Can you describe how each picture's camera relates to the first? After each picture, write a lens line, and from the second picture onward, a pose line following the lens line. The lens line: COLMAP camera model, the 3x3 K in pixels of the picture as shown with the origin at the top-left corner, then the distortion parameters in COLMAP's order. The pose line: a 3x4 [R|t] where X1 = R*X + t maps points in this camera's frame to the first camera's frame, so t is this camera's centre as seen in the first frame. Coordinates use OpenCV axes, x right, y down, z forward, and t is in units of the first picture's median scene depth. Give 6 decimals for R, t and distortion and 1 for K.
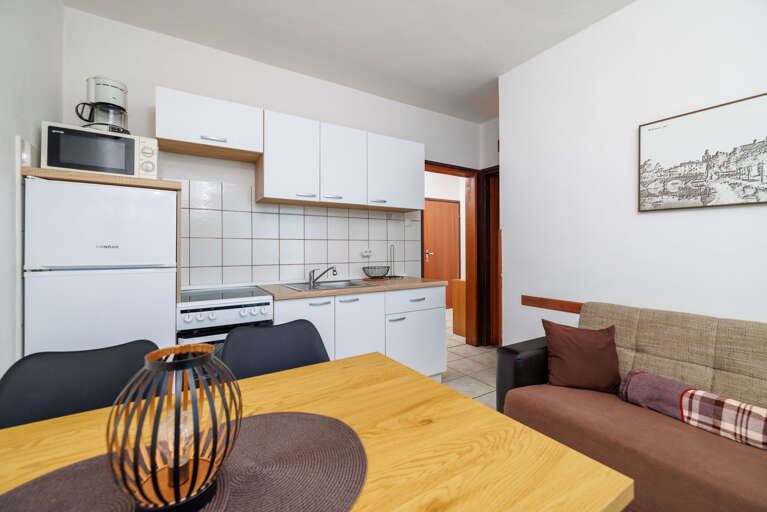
lens RADIAL K [[323.1, 0, 385.5], [0, 323.1, 246.1], [0, 0, 1]] dist [0.001281, 0.000197]
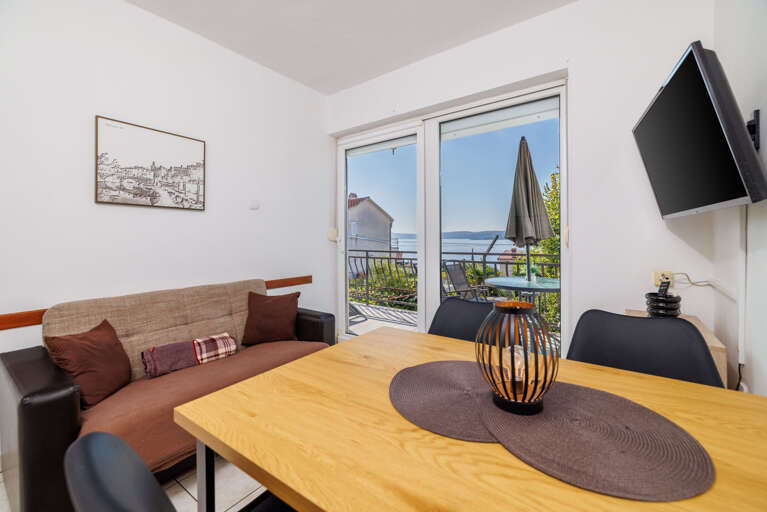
lens RADIAL K [[323.1, 0, 385.5], [0, 323.1, 246.1], [0, 0, 1]] dist [0.001281, 0.000197]
pose [[-0.361153, -0.020561, 0.932280, -0.499509], [0.002998, 0.999726, 0.023210, 0.007340], [-0.932502, 0.011177, -0.360992, 0.583199]]
